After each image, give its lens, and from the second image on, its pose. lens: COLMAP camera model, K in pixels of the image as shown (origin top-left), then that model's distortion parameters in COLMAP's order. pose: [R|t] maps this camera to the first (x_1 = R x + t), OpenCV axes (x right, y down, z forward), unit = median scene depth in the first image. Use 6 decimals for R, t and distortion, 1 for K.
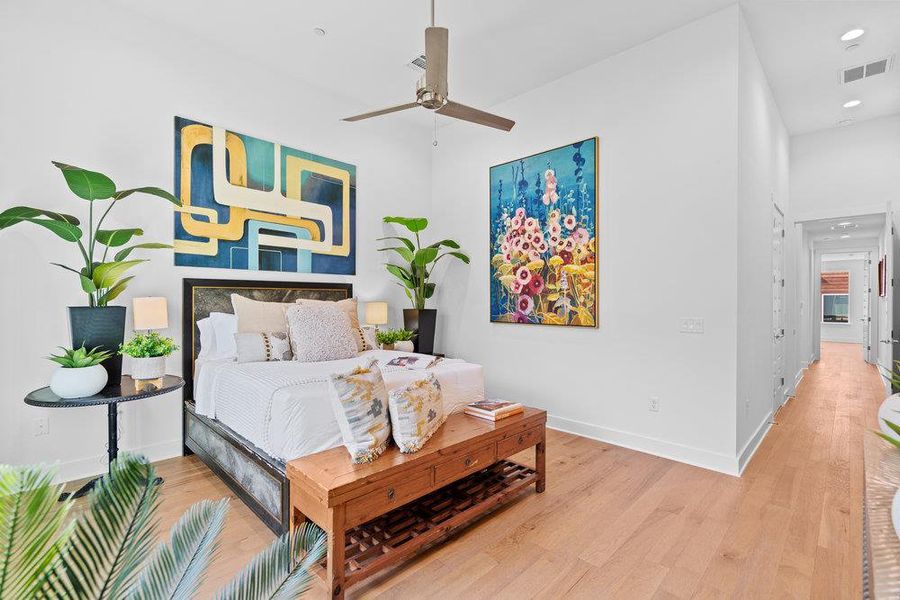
lens RADIAL K [[417.5, 0, 445.7], [0, 417.5, 300.7], [0, 0, 1]] dist [0.001271, 0.000166]
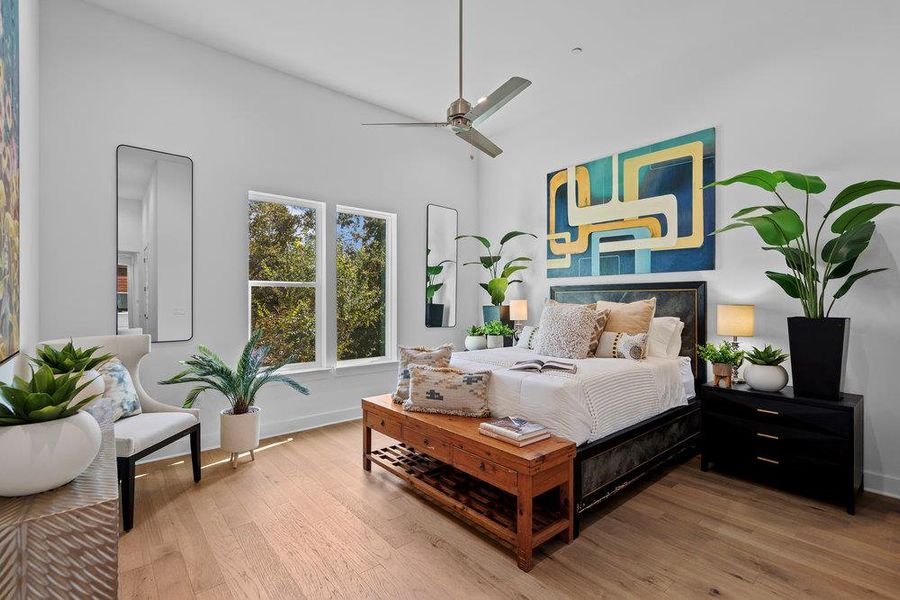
lens RADIAL K [[417.5, 0, 445.7], [0, 417.5, 300.7], [0, 0, 1]] dist [0.001271, 0.000166]
pose [[-0.102085, -0.003110, -0.994771, 0.773843], [-0.002936, 0.999992, -0.002825, -0.000269], [0.994771, 0.002632, -0.102094, 0.759321]]
